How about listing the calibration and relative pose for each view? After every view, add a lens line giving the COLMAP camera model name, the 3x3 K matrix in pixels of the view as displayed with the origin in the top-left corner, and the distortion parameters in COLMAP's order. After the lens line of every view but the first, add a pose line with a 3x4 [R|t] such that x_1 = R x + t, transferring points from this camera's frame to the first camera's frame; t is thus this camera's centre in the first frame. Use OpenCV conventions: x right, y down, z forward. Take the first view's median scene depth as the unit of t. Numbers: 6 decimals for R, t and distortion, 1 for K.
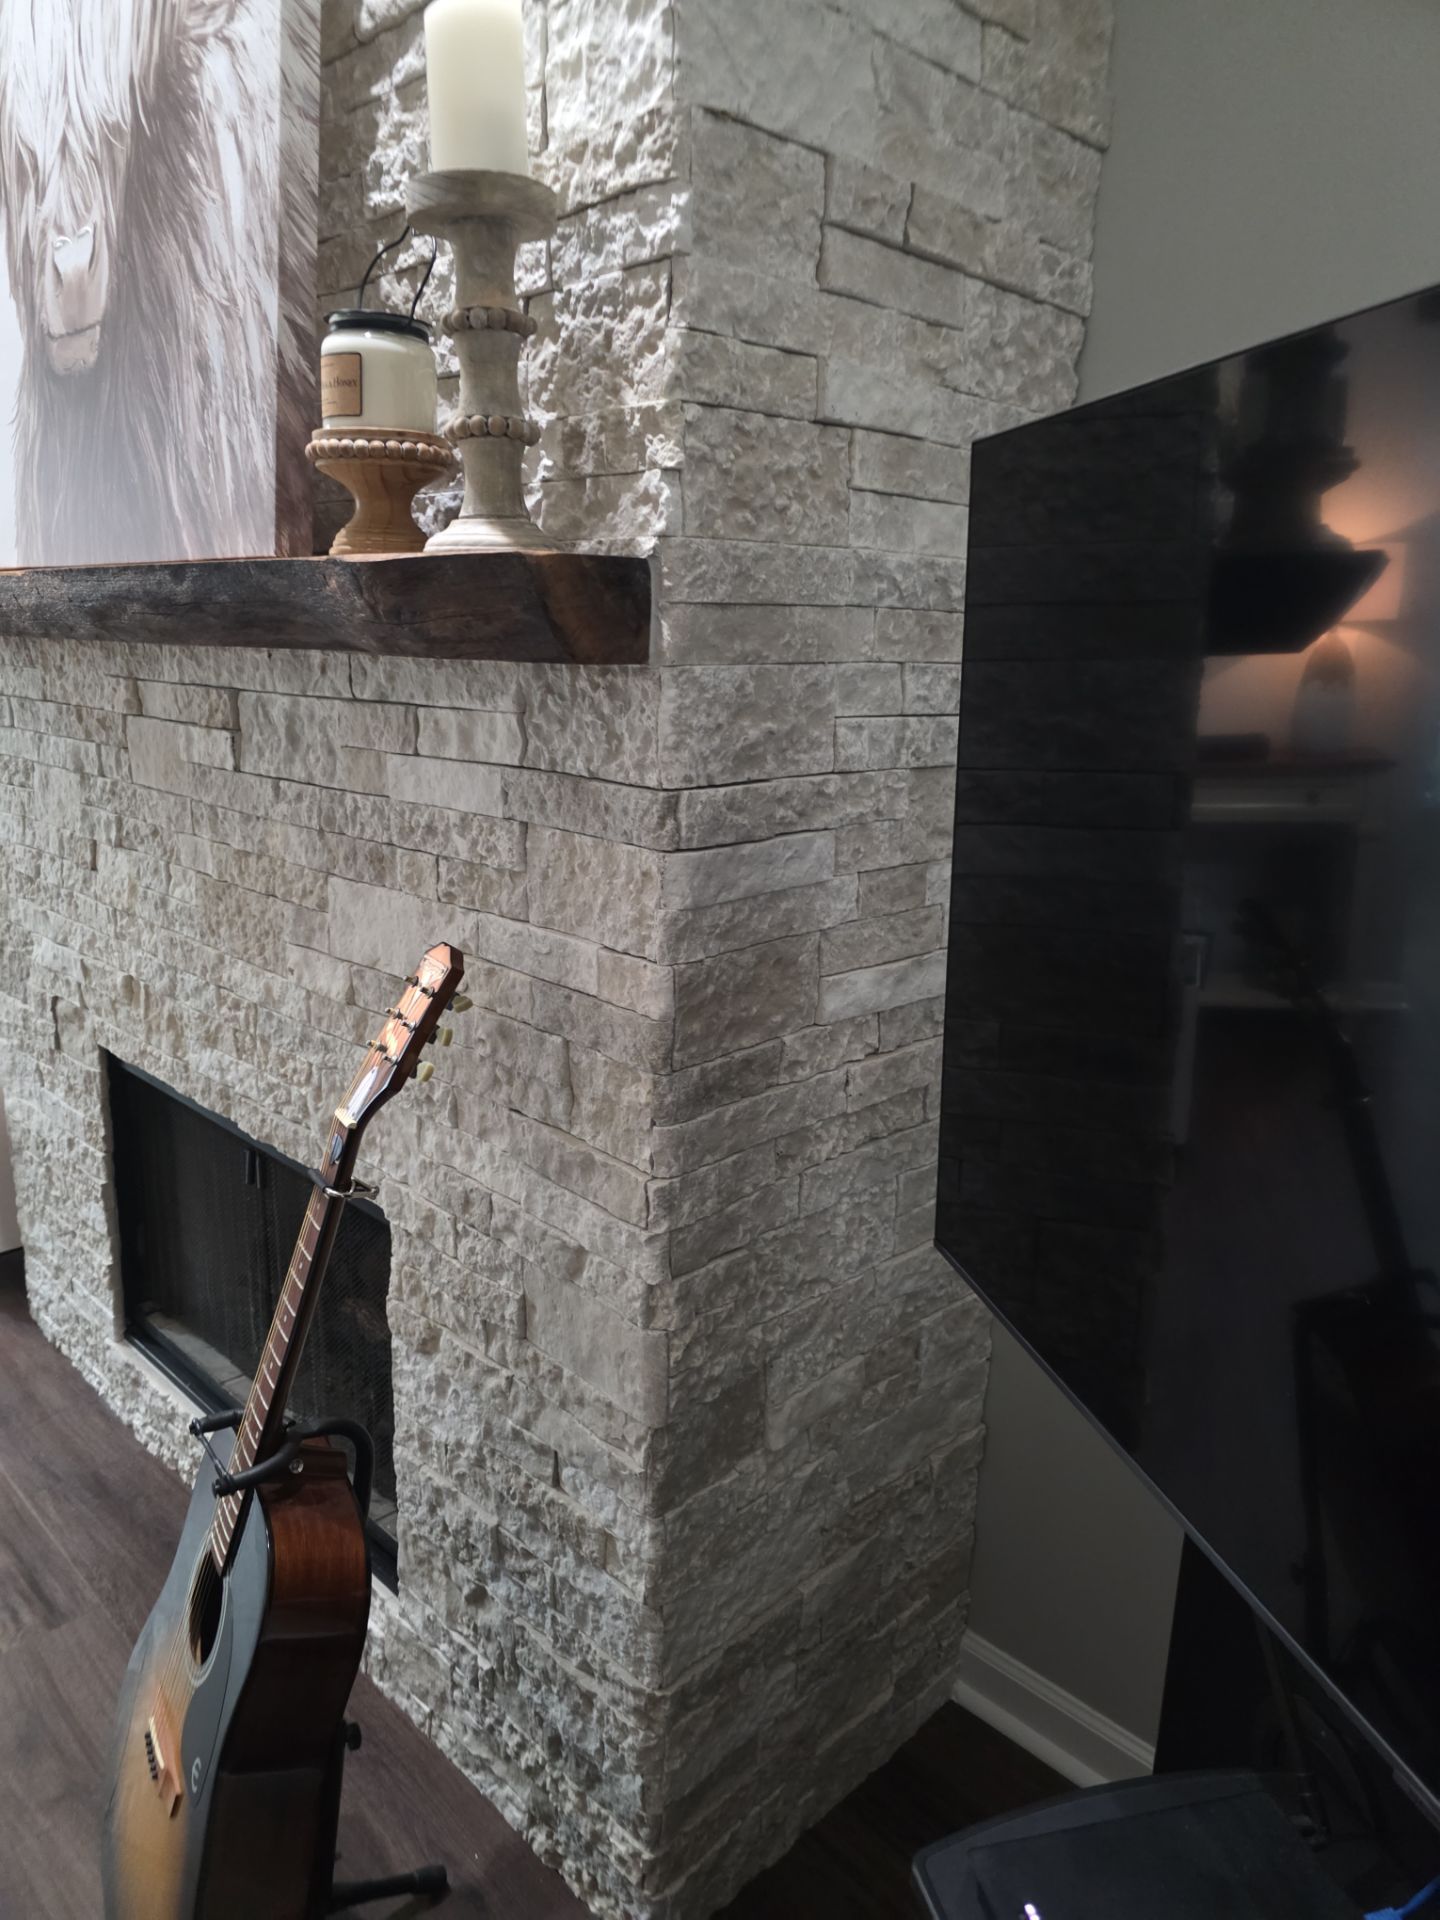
lens RADIAL K [[1287.7, 0, 699.8], [0, 1287.7, 974.8], [0, 0, 1]] dist [0.065182, -0.066515]
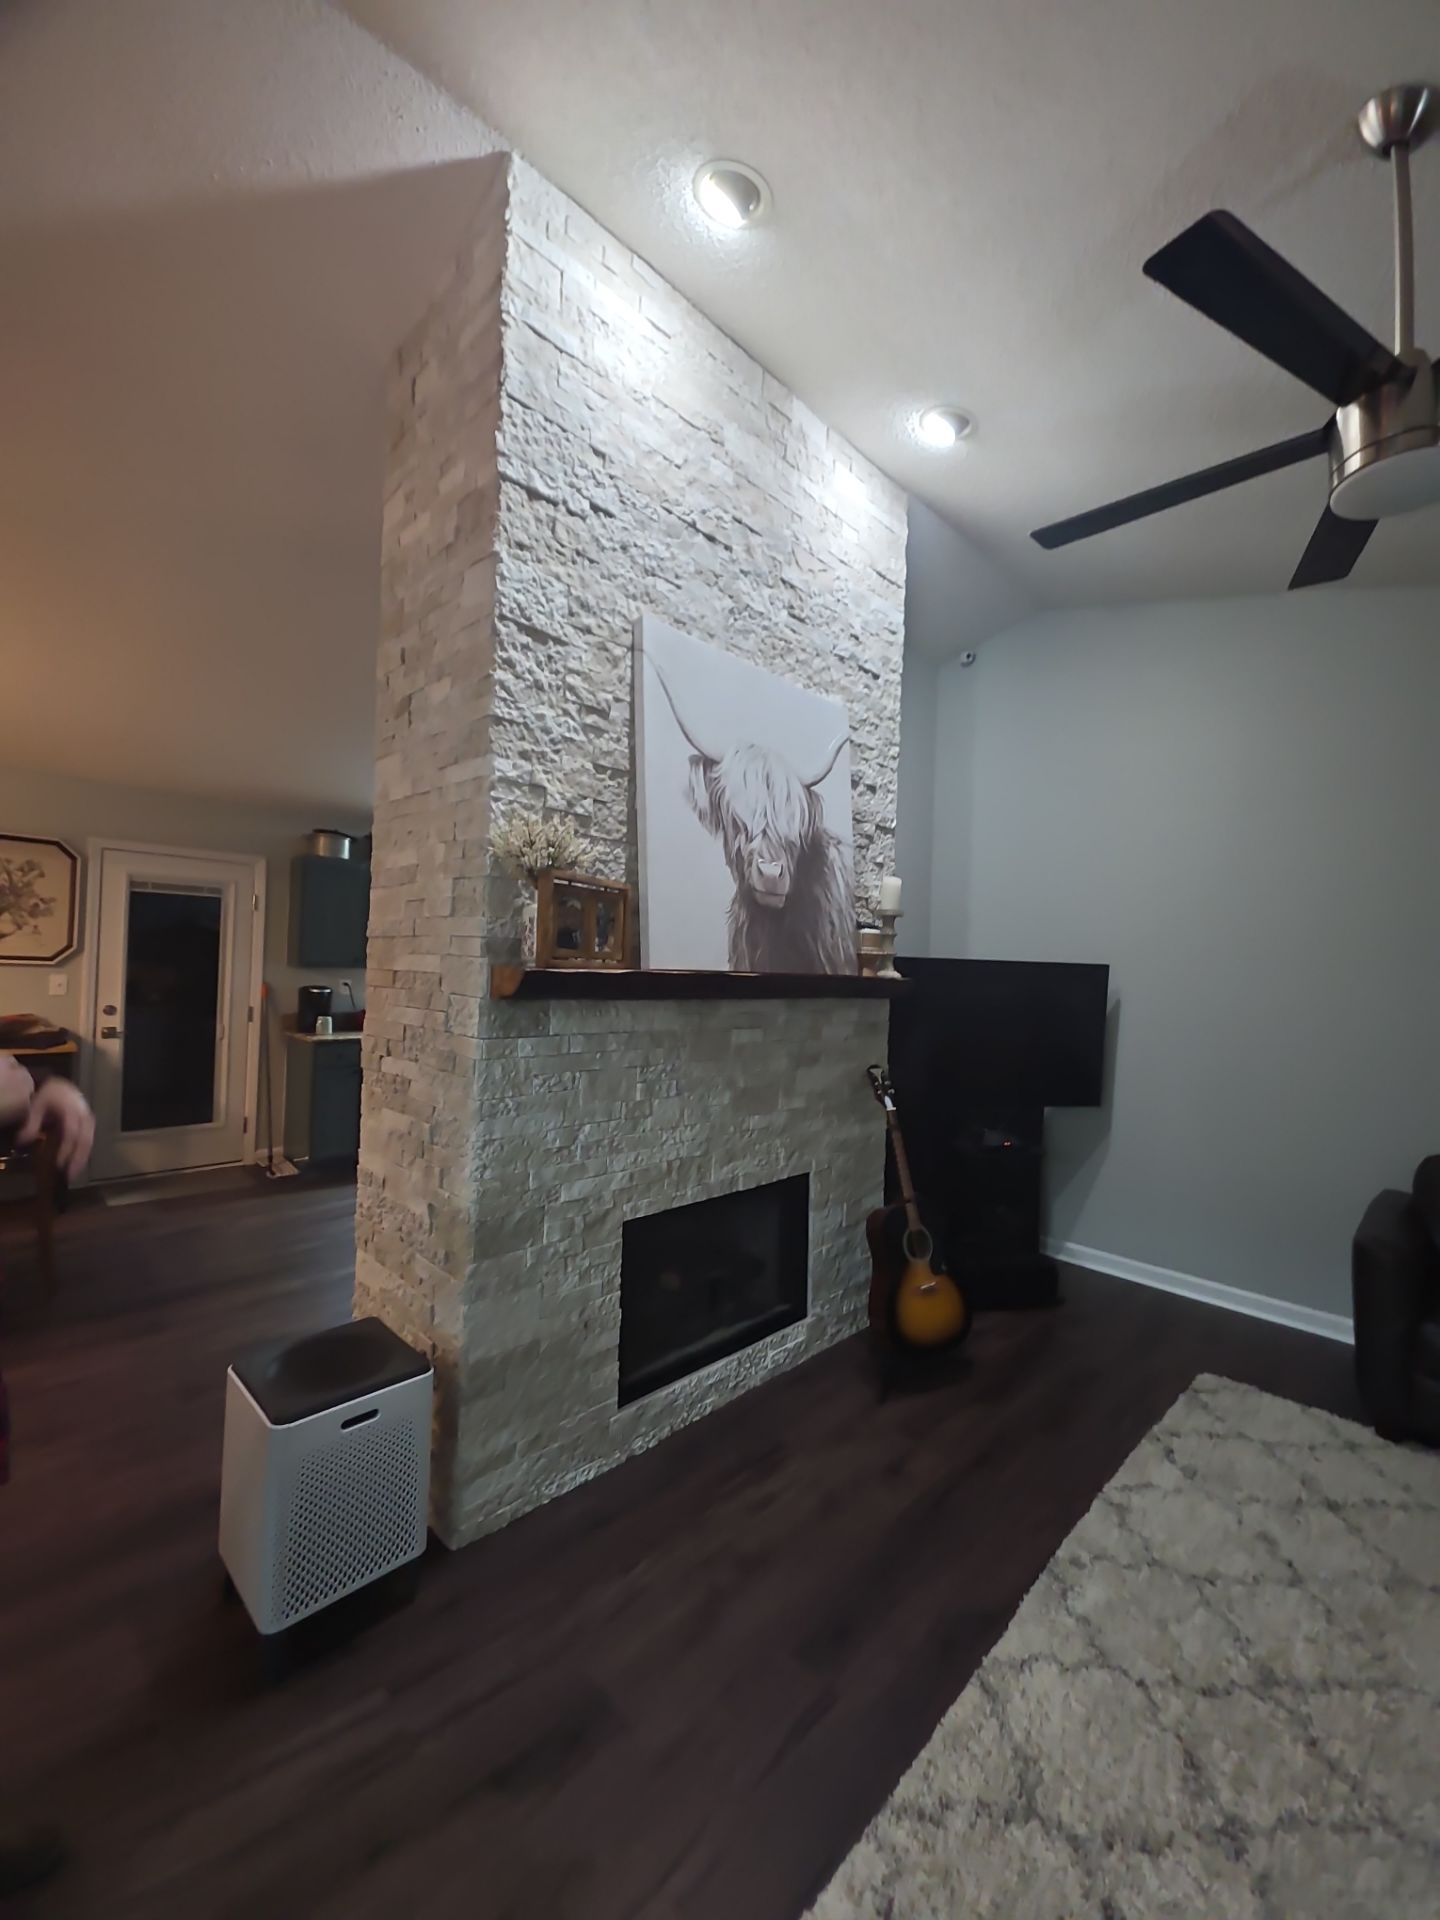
lens RADIAL K [[760.2, 0, 716.0], [0, 760.2, 960.7], [0, 0, 1]] dist [0.010694, -0.005703]
pose [[-0.004408, -0.015615, 0.999868, -2.483728], [0.212638, 0.976997, 0.016196, -0.470485], [-0.977121, 0.212682, -0.000986, 1.343684]]
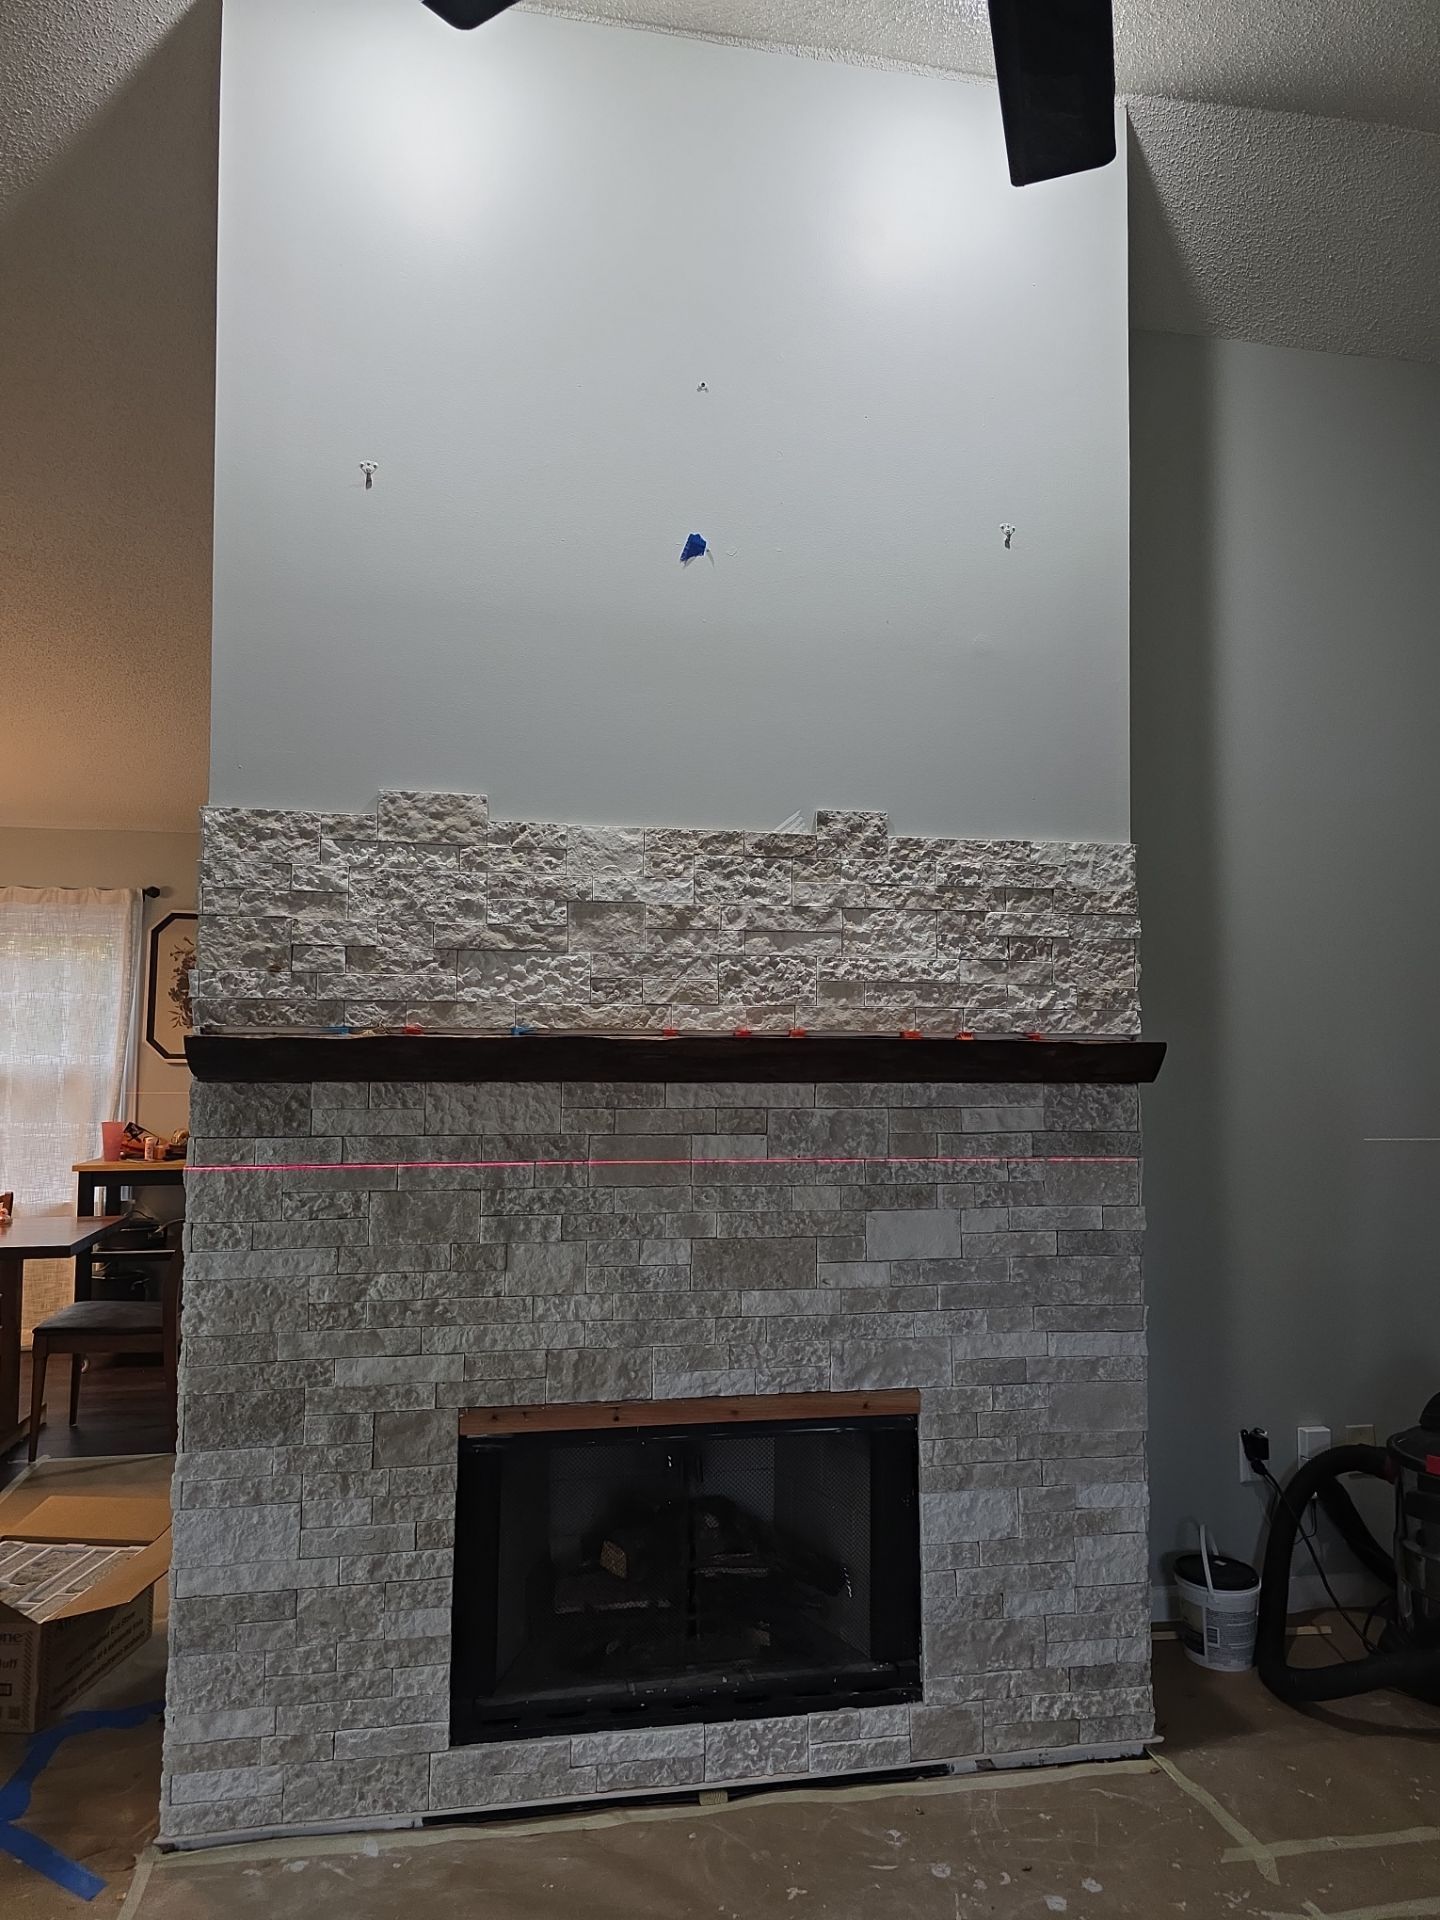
lens RADIAL K [[1287.7, 0, 721.6], [0, 1287.7, 973.6], [0, 0, 1]] dist [0.065182, -0.066515]
pose [[0.559092, 0.027020, 0.828665, -2.121945], [0.212540, 0.961400, -0.174747, -0.143264], [-0.801400, 0.273824, 0.531769, 0.200605]]
